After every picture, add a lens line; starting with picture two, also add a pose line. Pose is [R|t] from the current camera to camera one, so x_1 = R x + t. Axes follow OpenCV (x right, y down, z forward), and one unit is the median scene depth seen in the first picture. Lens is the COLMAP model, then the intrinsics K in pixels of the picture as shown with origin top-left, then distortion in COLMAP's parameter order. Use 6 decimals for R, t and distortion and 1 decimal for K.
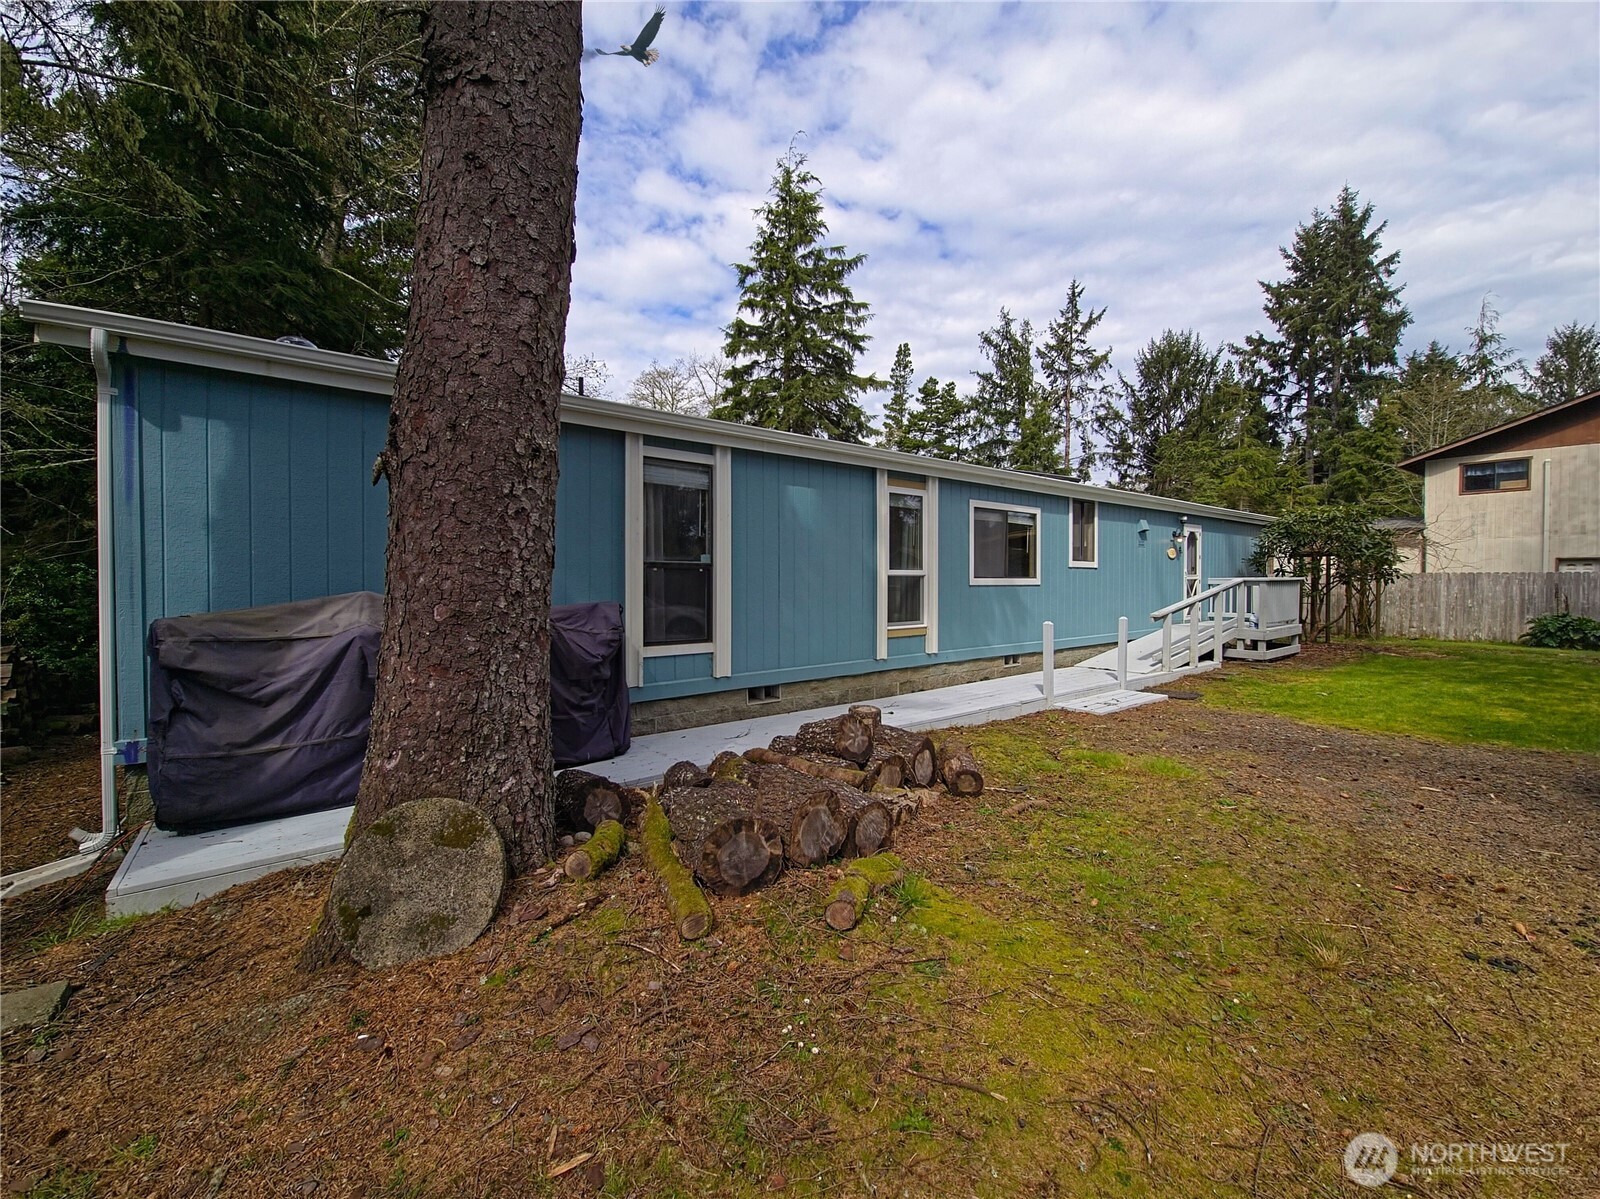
lens RADIAL K [[660.5, 0, 799.8], [0, 660.5, 592.2], [0, 0, 1]] dist [0.000842, -0.000545]
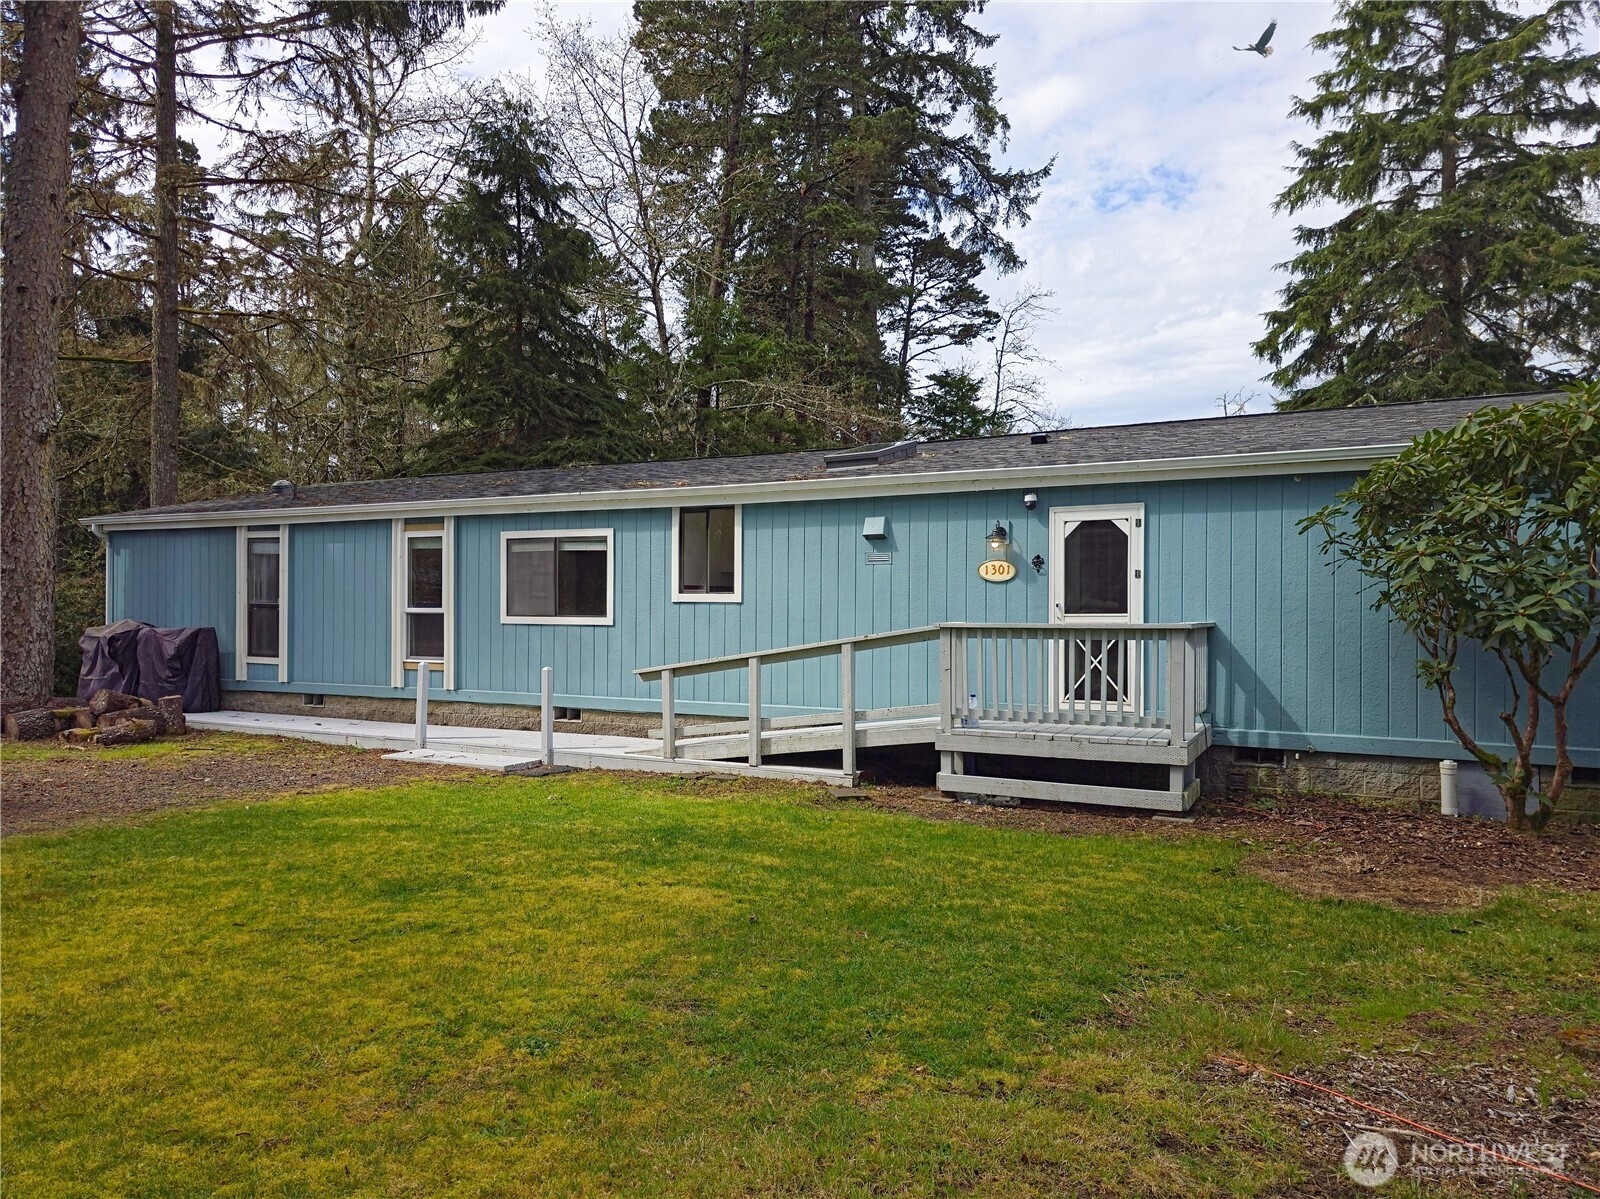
lens RADIAL K [[1090.5, 0, 800.0], [0, 1090.5, 599.5], [0, 0, 1]] dist [0.024457, -0.004905]
pose [[0.413655, 0.005645, -0.910416, 2.054095], [-0.014690, 0.999892, -0.000474, -0.055956], [0.910315, 0.013570, 0.413693, 0.833869]]
